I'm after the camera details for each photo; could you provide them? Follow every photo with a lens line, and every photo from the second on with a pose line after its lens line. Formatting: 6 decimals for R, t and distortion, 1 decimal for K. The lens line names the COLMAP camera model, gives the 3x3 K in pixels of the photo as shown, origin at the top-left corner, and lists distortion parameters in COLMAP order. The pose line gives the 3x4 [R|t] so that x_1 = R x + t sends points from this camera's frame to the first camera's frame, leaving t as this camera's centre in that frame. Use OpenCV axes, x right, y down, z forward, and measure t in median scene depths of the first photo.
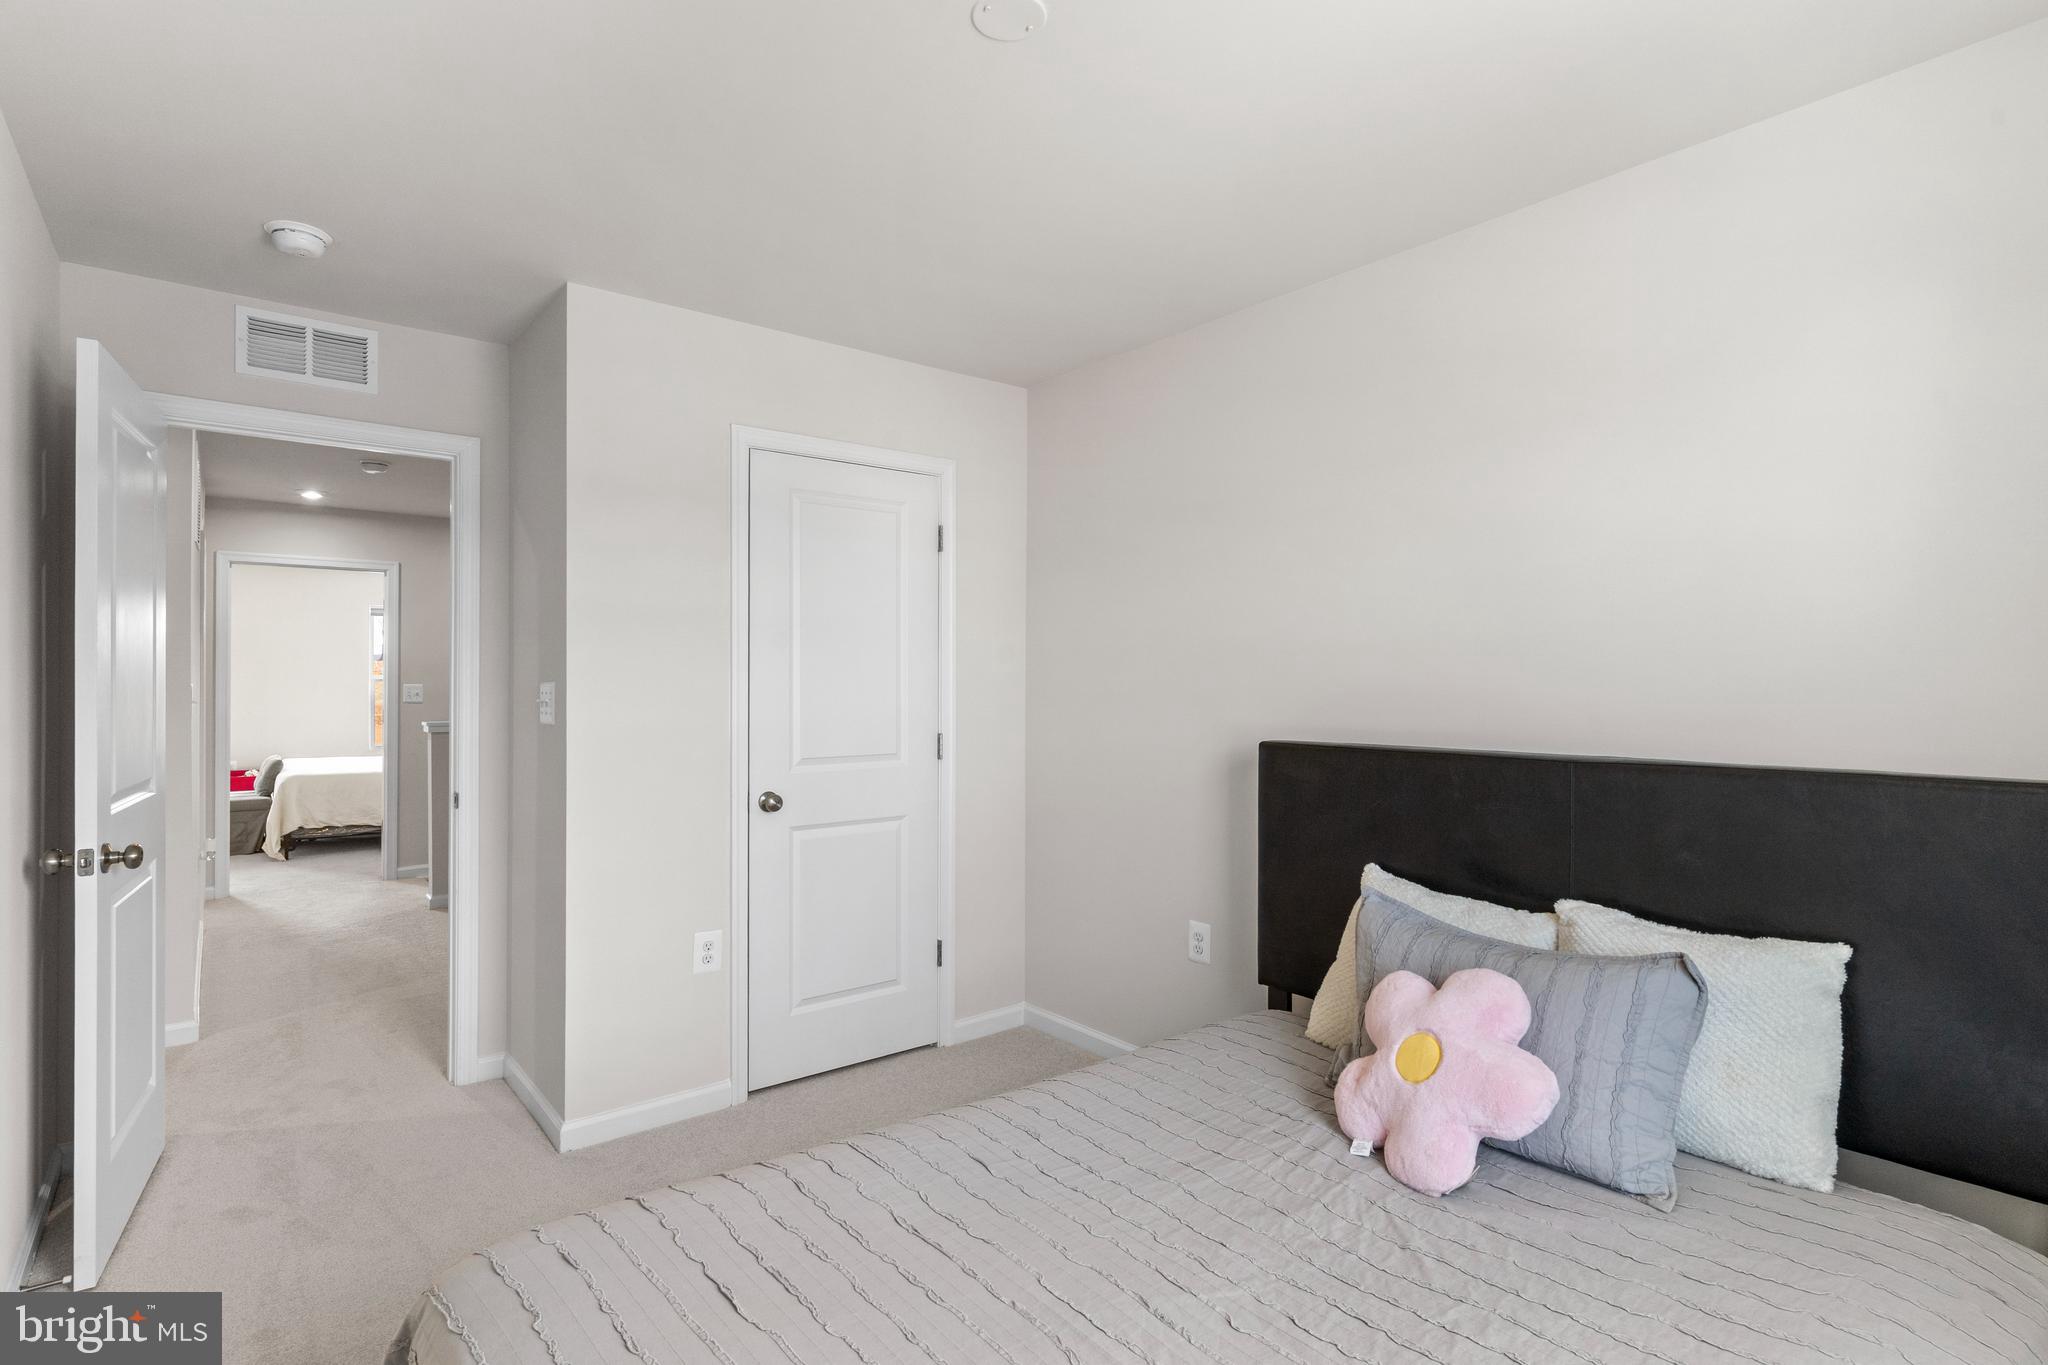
lens RADIAL K [[992.5, 0, 1017.7], [0, 992.5, 678.0], [0, 0, 1]] dist [0.003852, 0.000476]
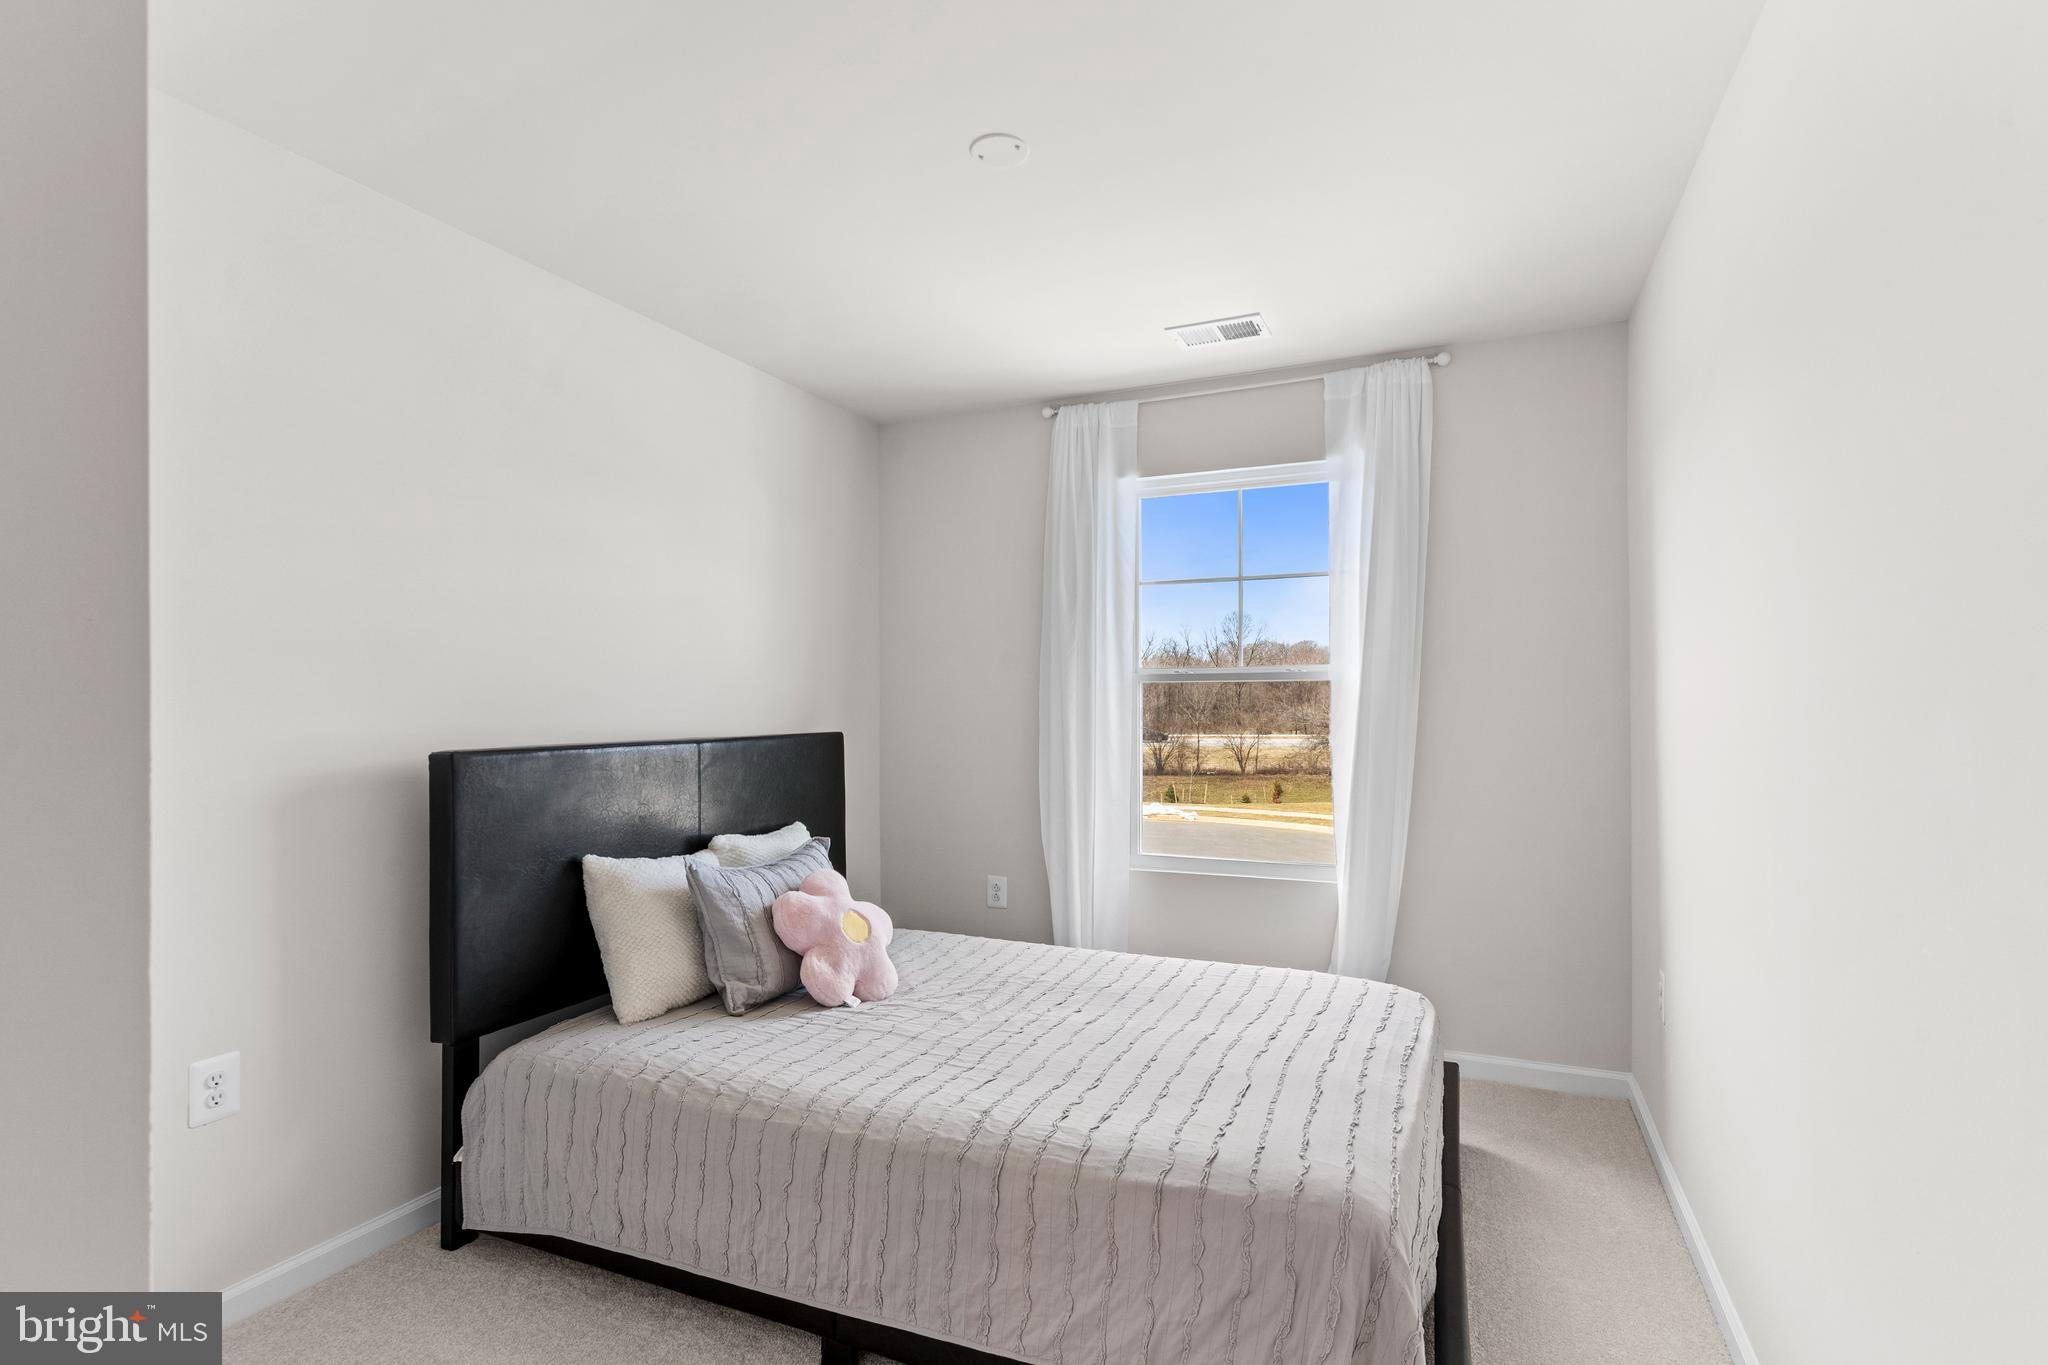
lens RADIAL K [[990.9, 0, 1019.6], [0, 990.9, 688.1], [0, 0, 1]] dist [0.013883, -0.000158]
pose [[-0.452715, 0.018315, 0.891467, -1.074437], [-0.002940, 0.999753, -0.022032, 0.042062], [-0.891651, -0.012595, -0.452549, 1.443884]]
